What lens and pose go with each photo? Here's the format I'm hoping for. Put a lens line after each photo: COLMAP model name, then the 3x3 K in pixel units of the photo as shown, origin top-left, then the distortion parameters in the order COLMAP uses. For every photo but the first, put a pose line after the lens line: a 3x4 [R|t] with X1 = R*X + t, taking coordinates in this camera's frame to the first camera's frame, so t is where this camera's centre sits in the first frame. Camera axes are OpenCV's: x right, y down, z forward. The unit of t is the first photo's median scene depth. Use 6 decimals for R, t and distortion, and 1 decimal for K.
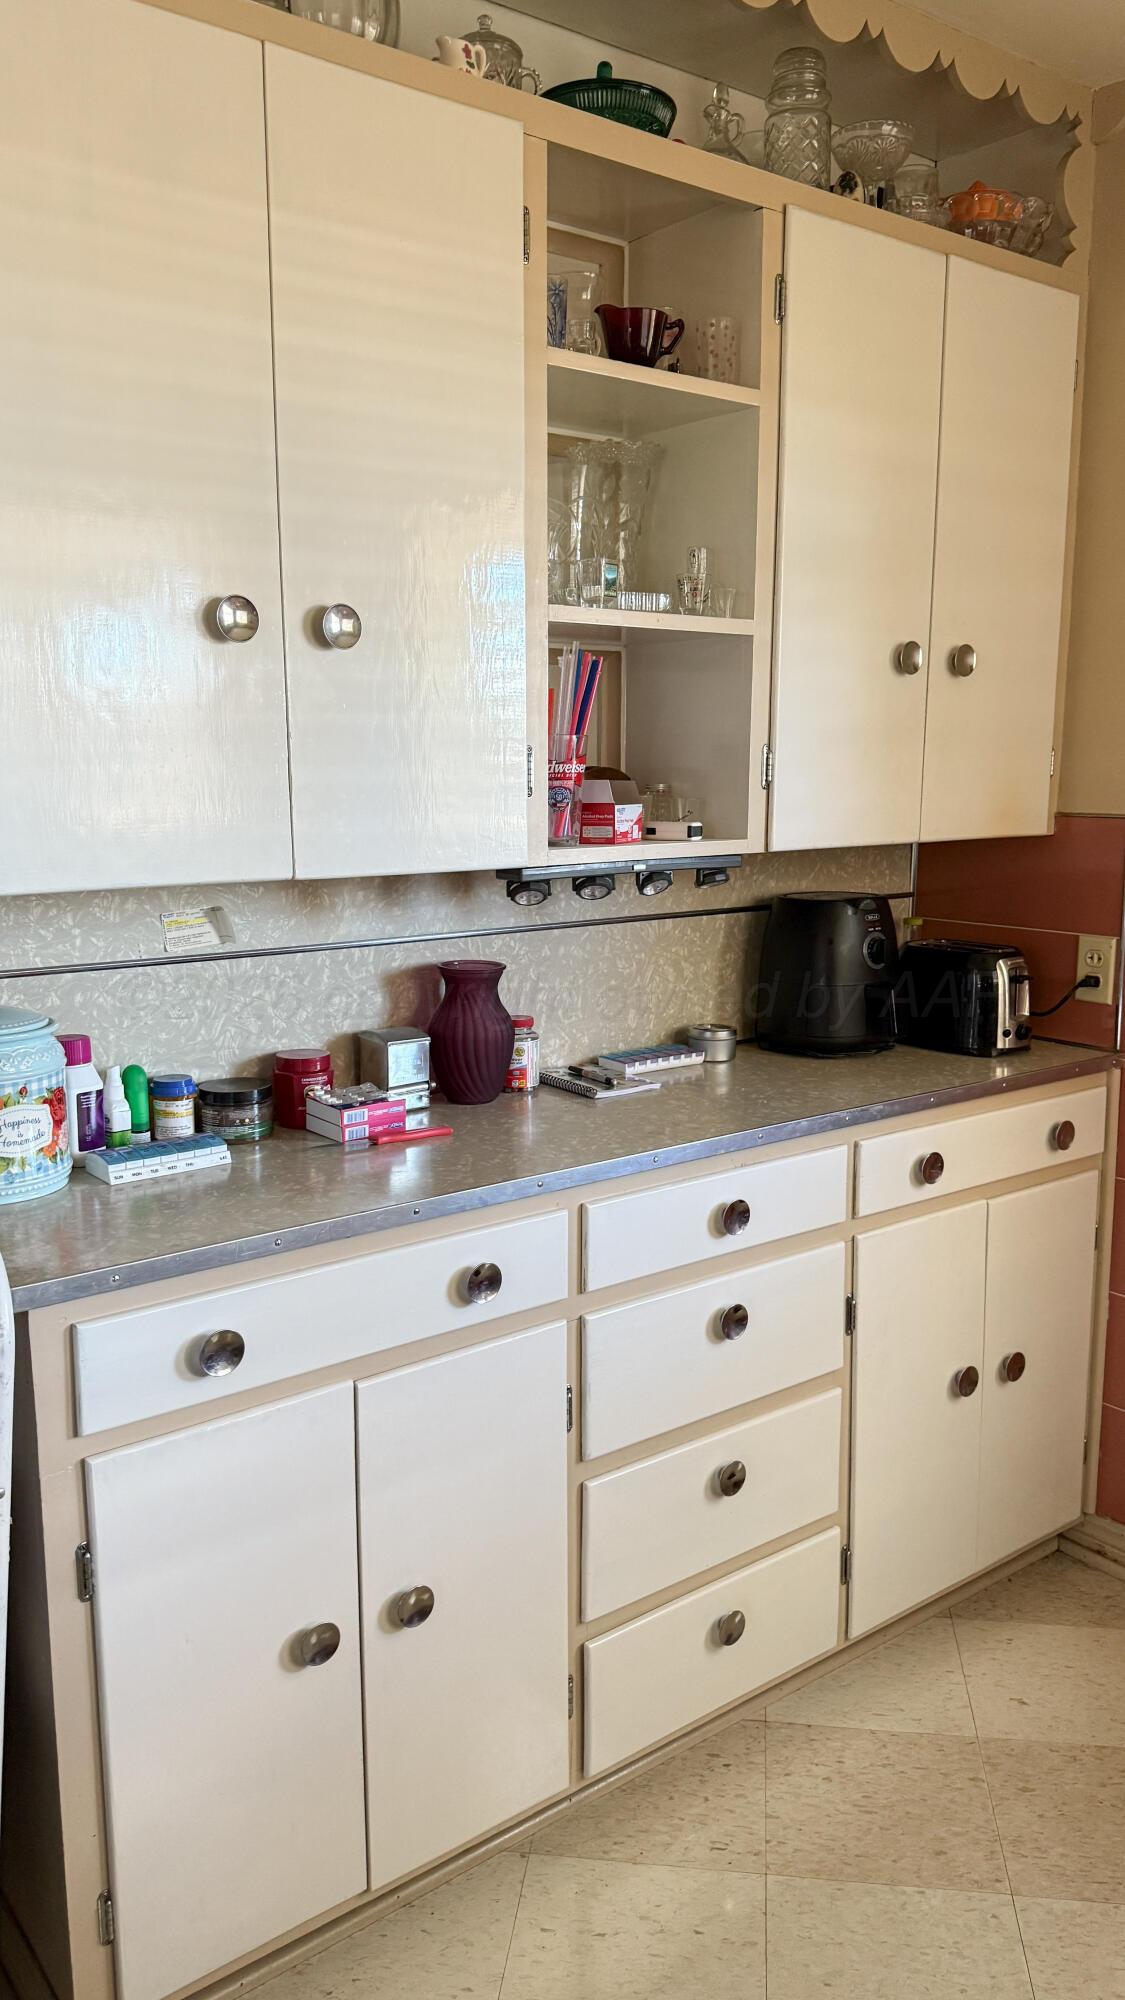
lens RADIAL K [[1495.6, 0, 562.5], [0, 1495.6, 1000.0], [0, 0, 1]] dist [0.138446, -0.250739]
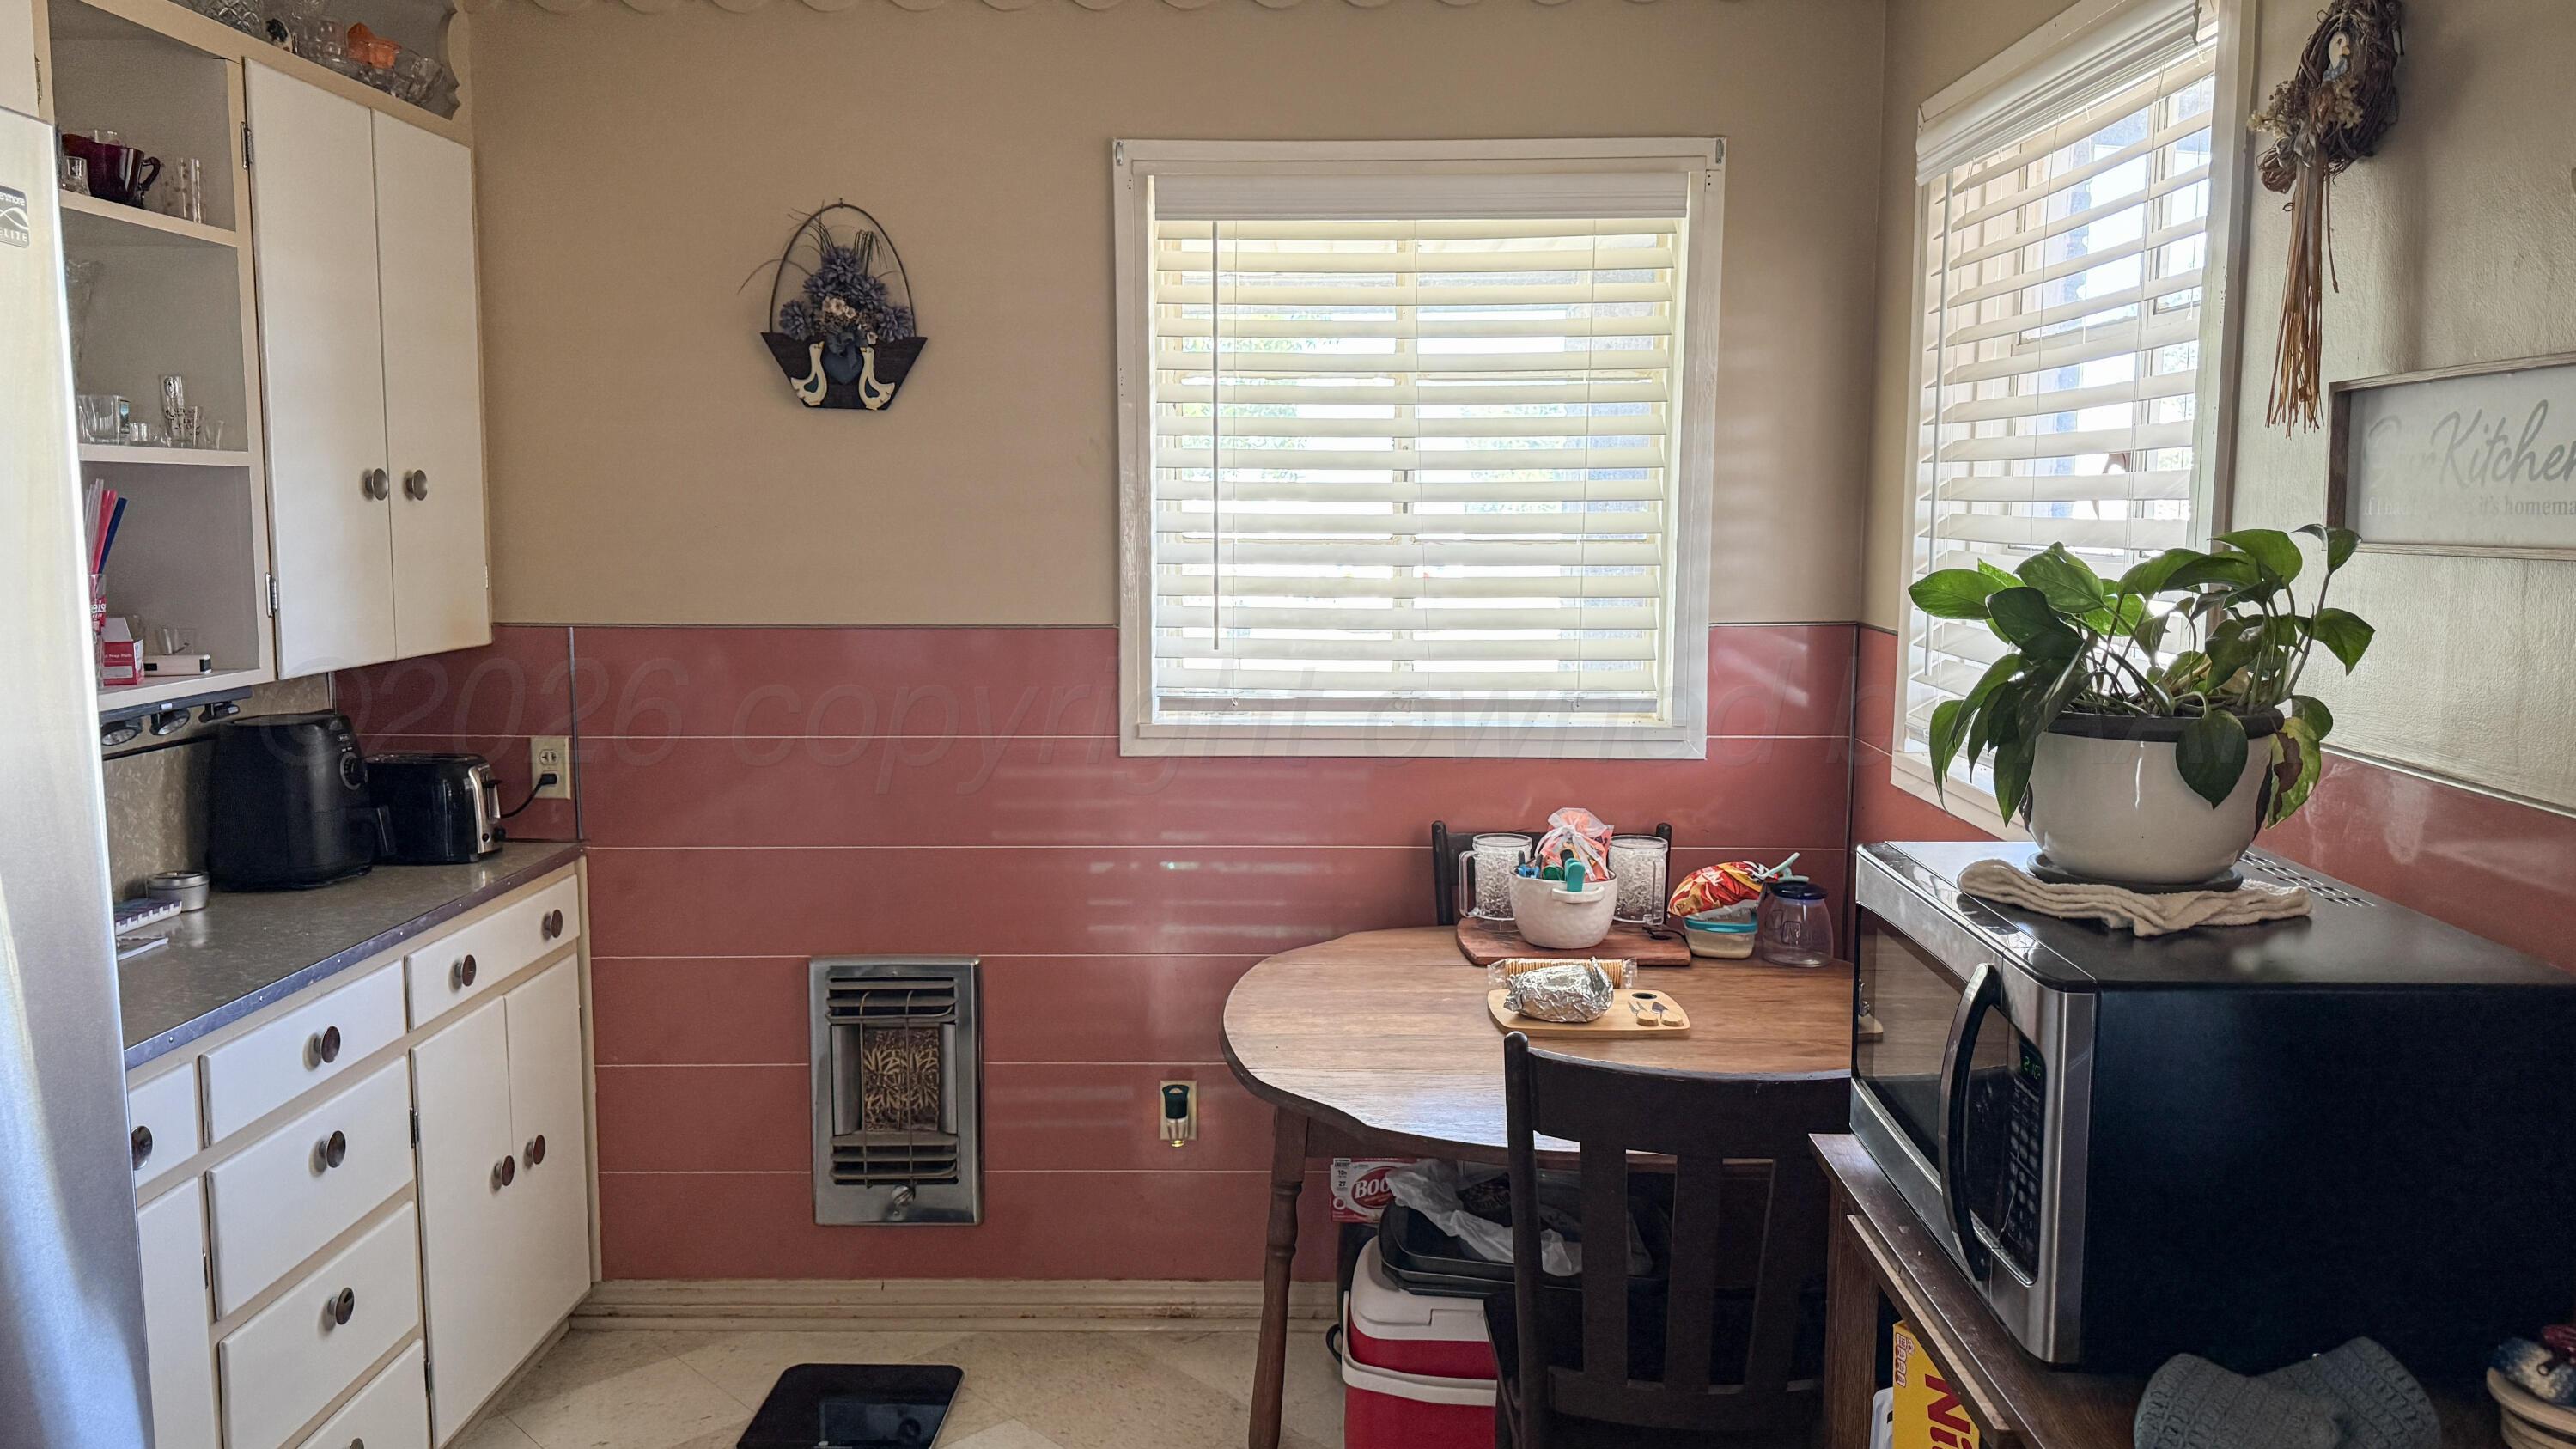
lens RADIAL K [[1926.3, 0, 1285.2], [0, 1926.3, 649.3], [0, 0, 1]] dist [0.138446, -0.250739]
pose [[0.636225, -0.059362, 0.769216, -0.430289], [0.122291, 0.992190, -0.024579, -0.006740], [-0.761750, 0.109706, 0.638515, -0.323480]]
